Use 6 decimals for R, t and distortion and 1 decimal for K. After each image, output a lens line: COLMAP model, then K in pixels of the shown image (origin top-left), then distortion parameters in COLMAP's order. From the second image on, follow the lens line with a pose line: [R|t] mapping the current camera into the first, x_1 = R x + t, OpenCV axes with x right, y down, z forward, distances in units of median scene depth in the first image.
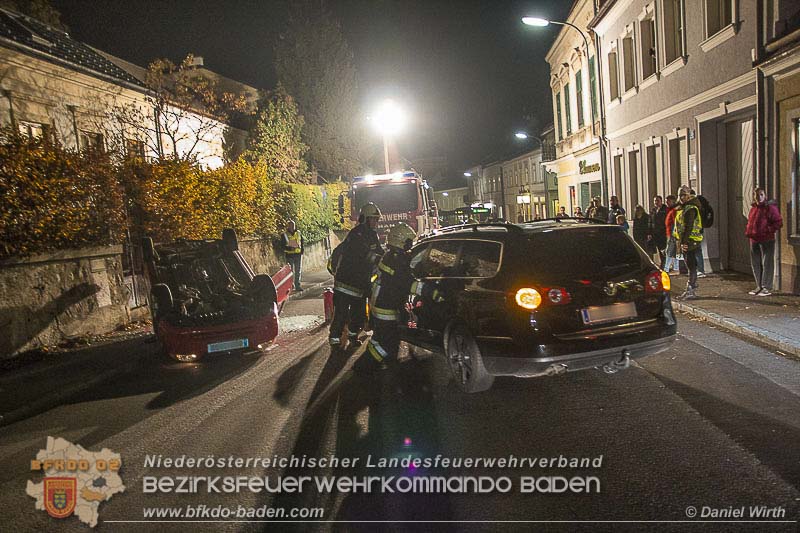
lens RADIAL K [[624.6, 0, 398.9], [0, 624.6, 267.8], [0, 0, 1]] dist [-0.129658, 0.086451]
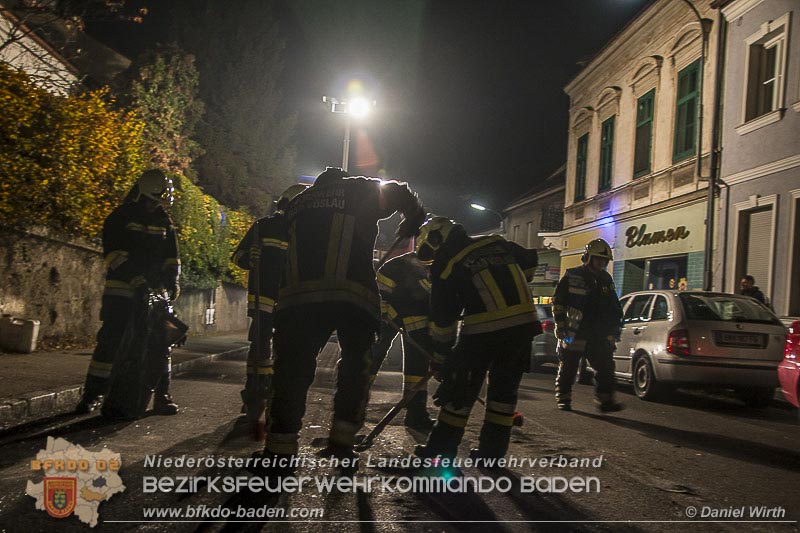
lens RADIAL K [[749.2, 0, 402.0], [0, 749.2, 266.2], [0, 0, 1]] dist [-0.044933, 0.000000]
pose [[0.975108, 0.153519, 0.159986, -0.059923], [-0.129300, 0.979860, -0.152172, 0.018668], [-0.180125, 0.127698, 0.975320, 0.260478]]
